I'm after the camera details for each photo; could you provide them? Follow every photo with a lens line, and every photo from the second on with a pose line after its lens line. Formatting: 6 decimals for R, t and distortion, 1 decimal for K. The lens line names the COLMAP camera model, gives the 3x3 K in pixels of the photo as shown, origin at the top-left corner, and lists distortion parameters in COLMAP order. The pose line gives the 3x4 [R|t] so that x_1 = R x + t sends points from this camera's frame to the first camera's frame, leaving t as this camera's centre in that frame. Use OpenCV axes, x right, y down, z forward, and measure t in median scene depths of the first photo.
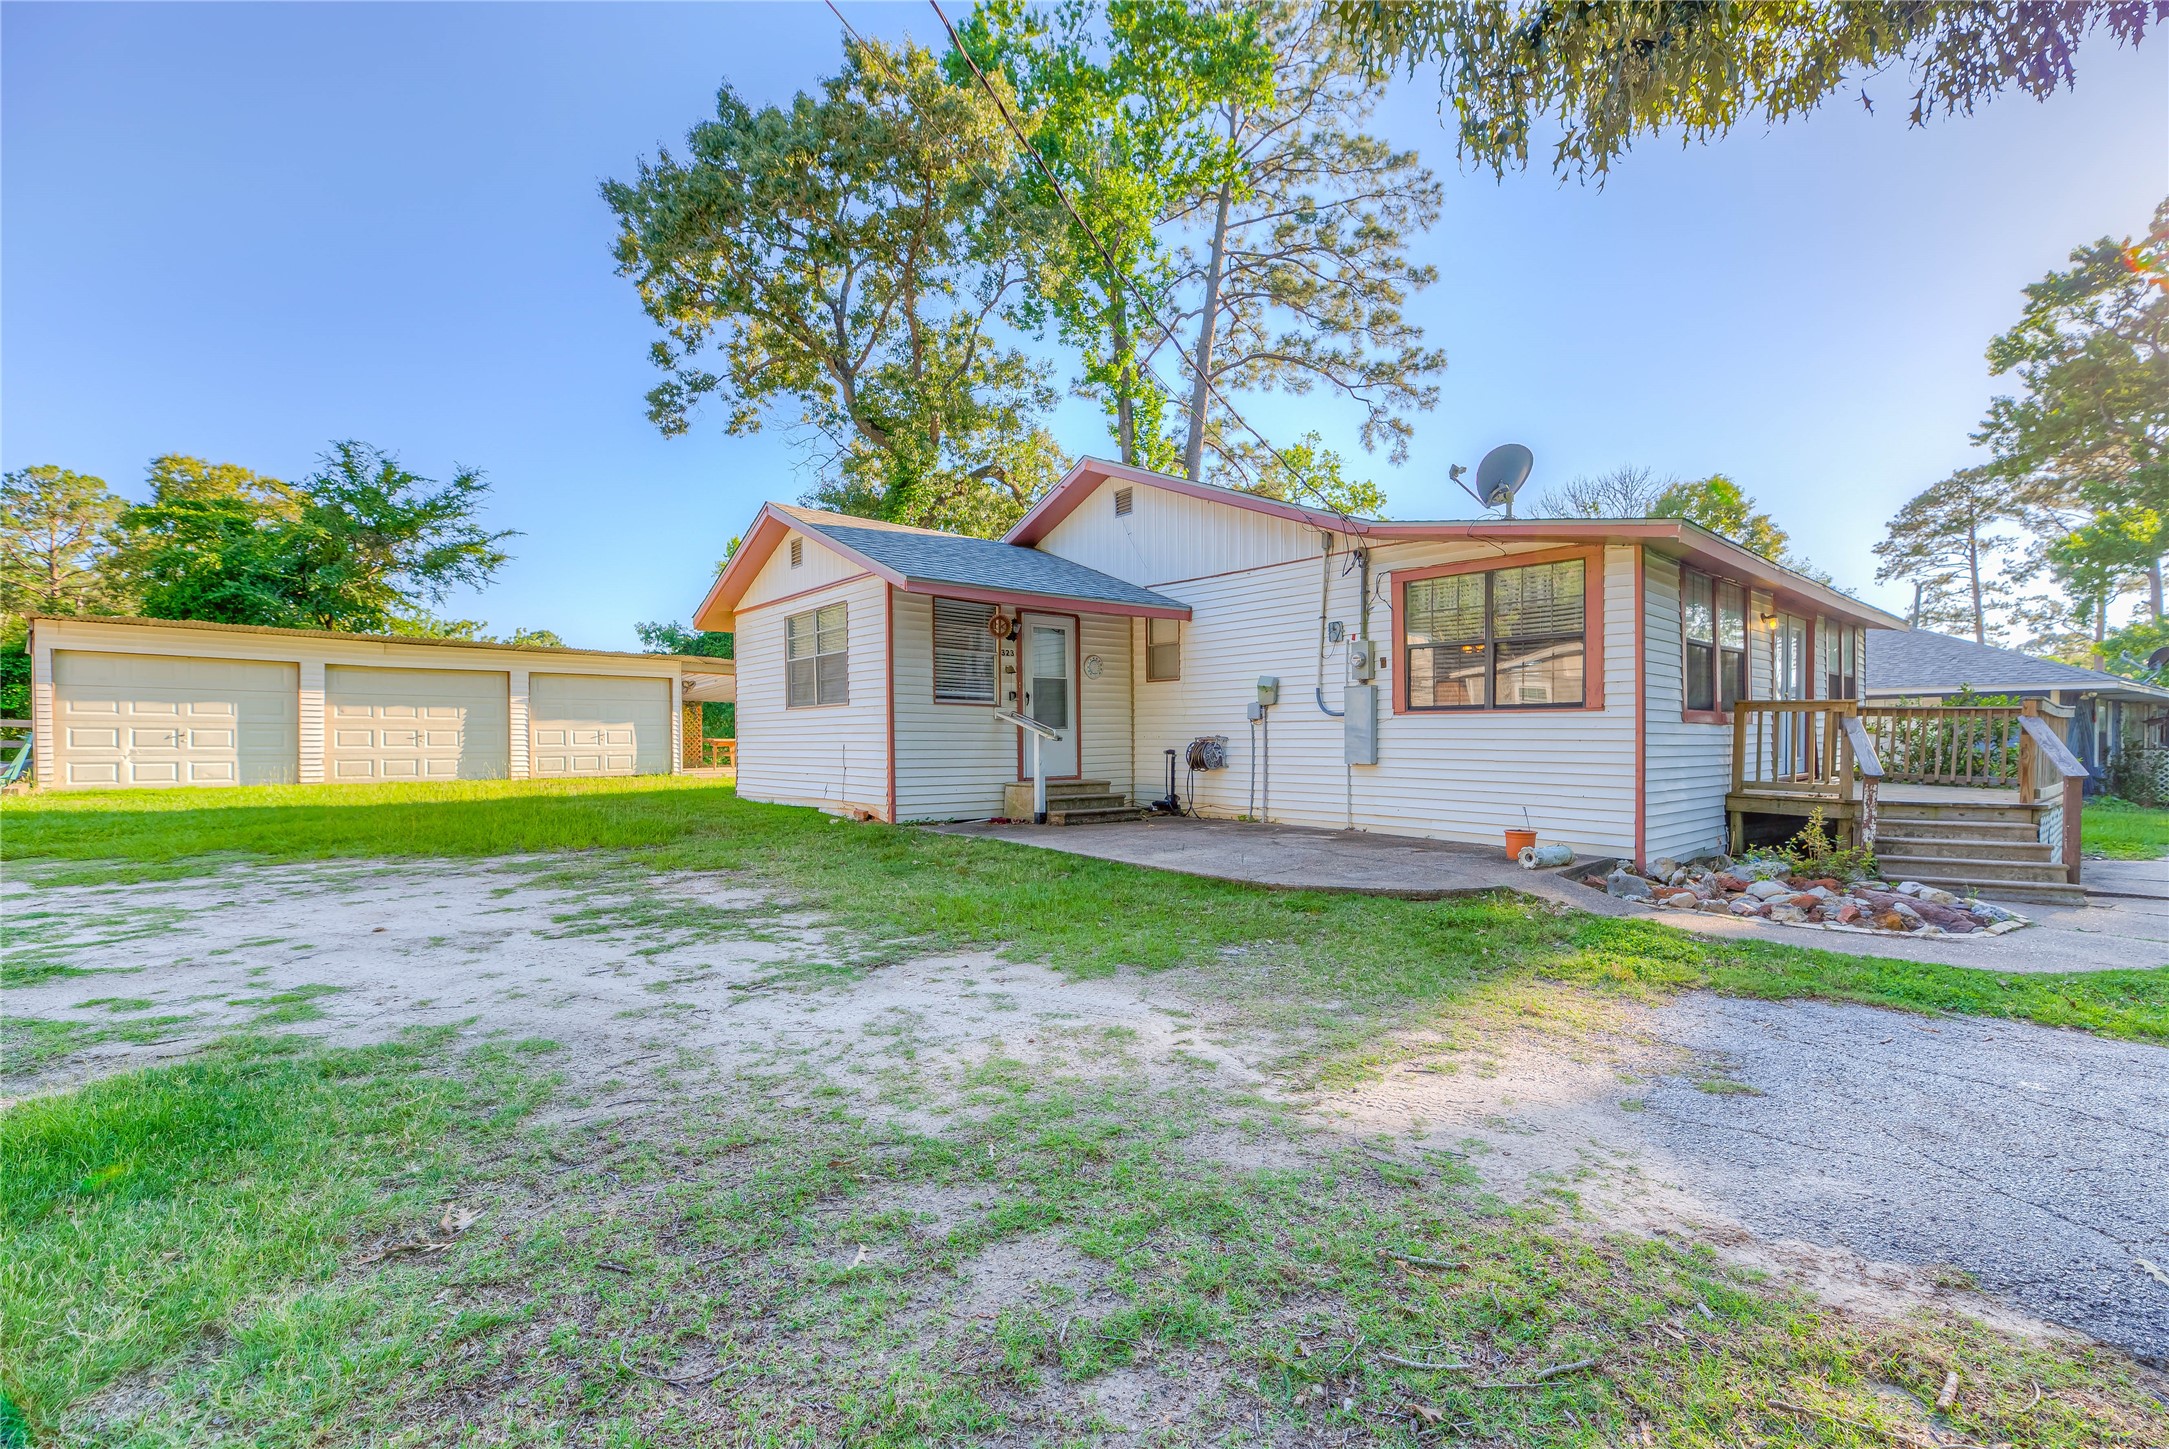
lens RADIAL K [[895.4, 0, 1086.1], [0, 895.4, 738.7], [0, 0, 1]] dist [0.010339, -0.002118]
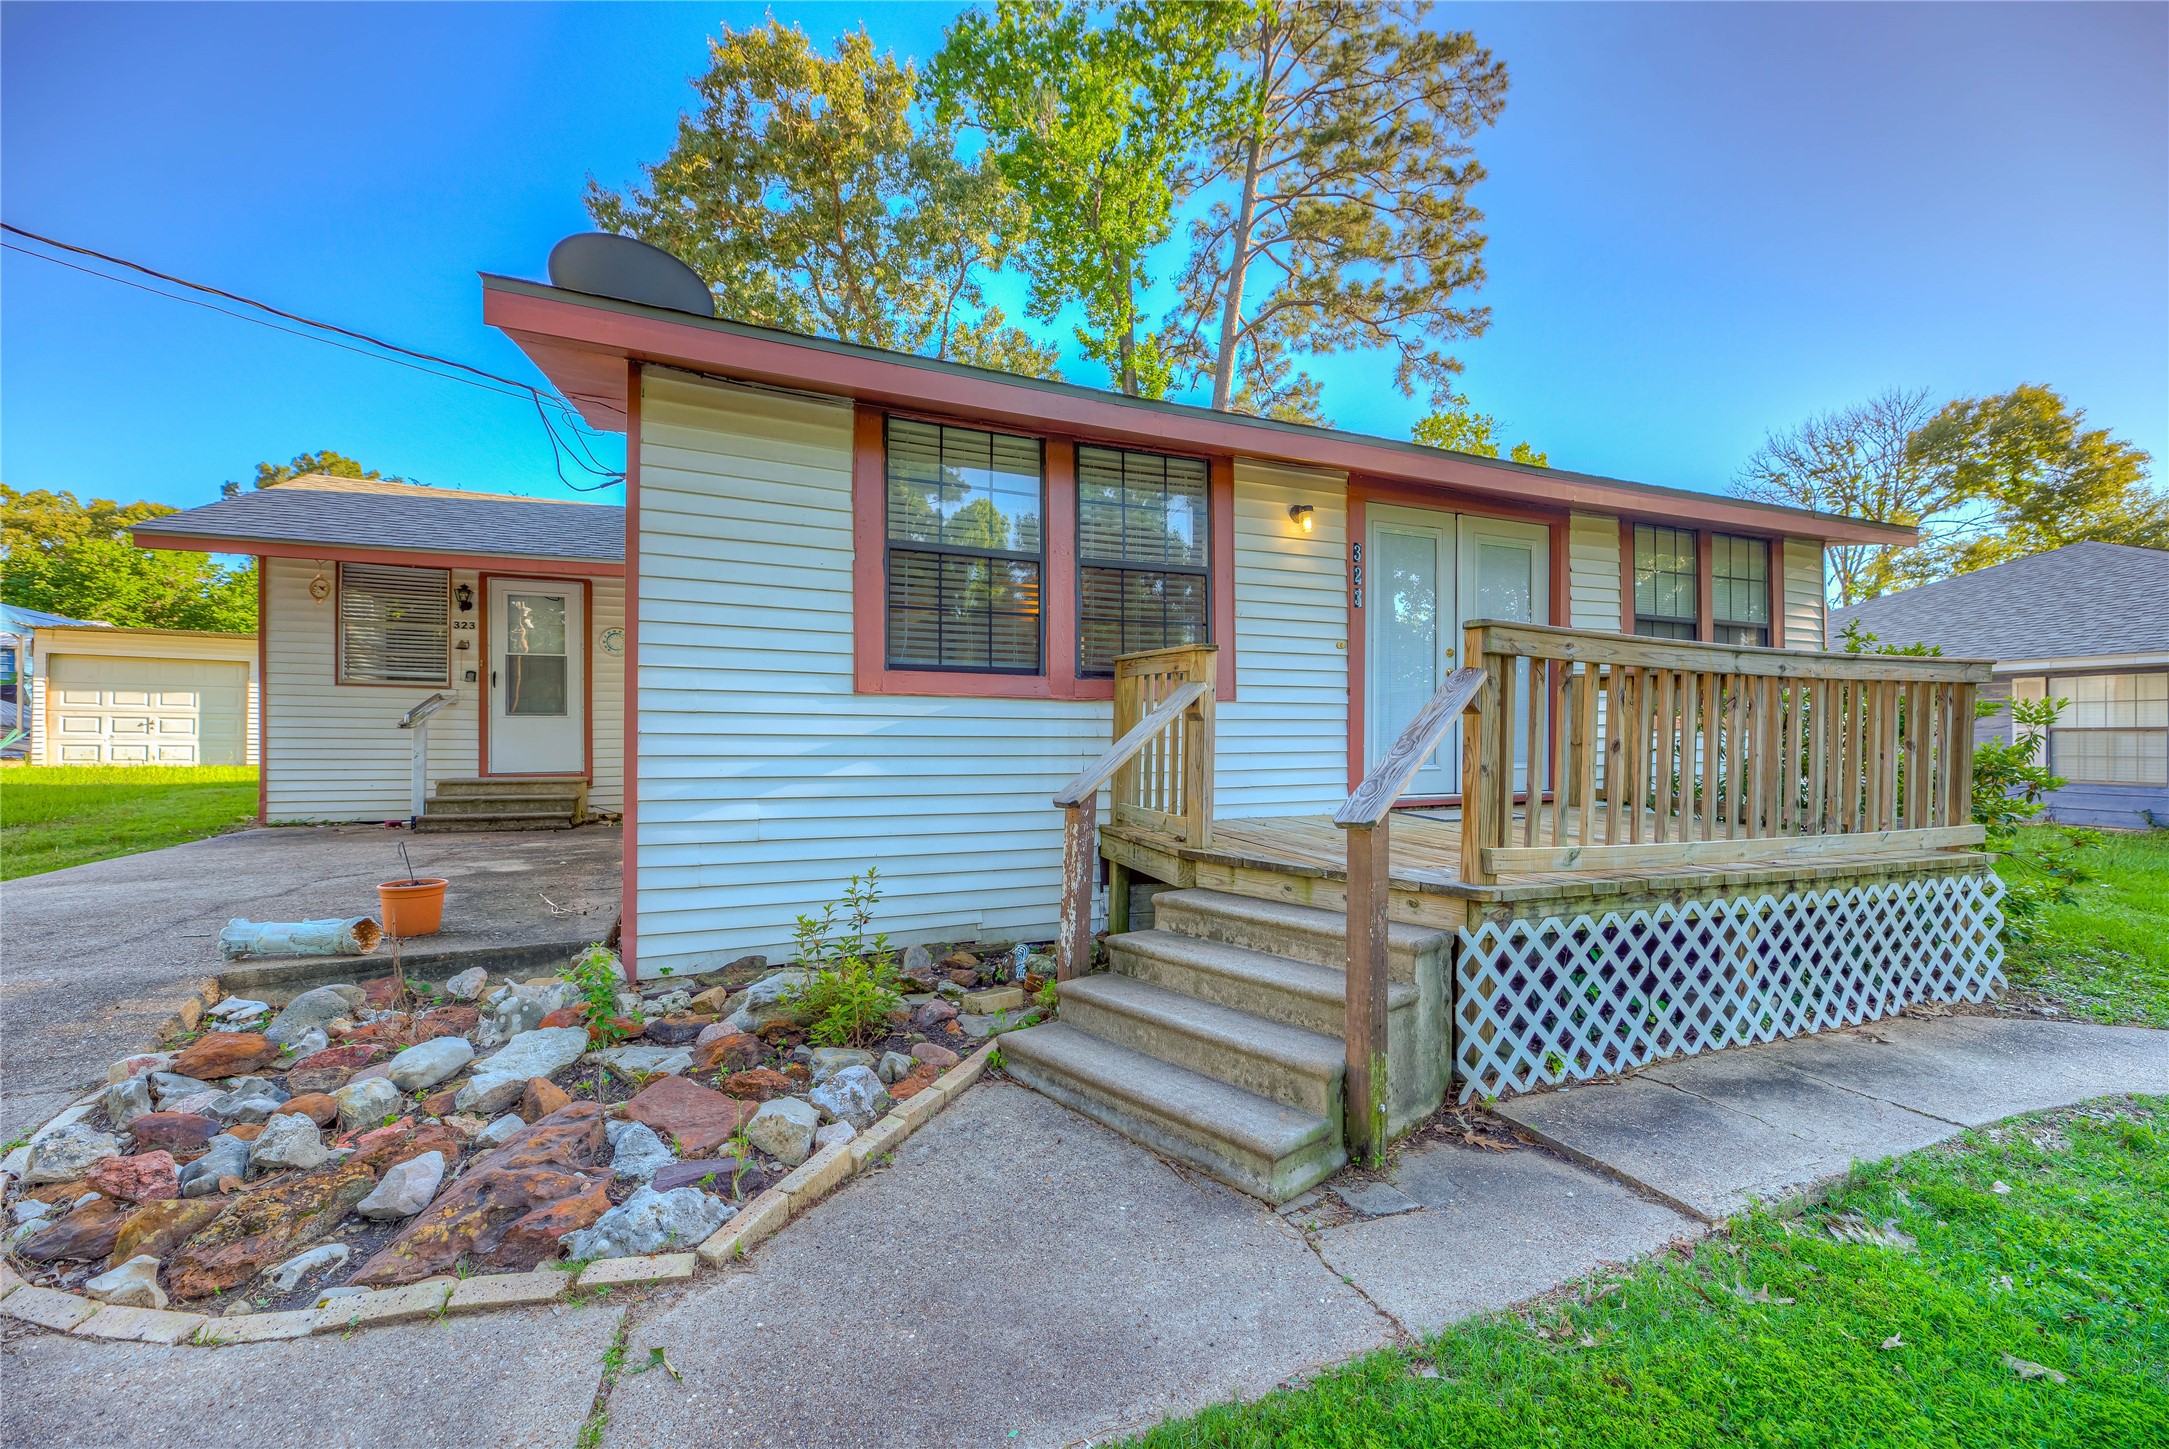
lens RADIAL K [[830.6, 0, 1085.4], [0, 830.6, 726.6], [0, 0, 1]] dist [0.005913, 0.000069]
pose [[0.951174, 0.003396, -0.308635, 0.279512], [-0.006604, 0.999934, -0.009351, 0.001393], [0.308583, 0.010933, 0.951134, 0.167065]]
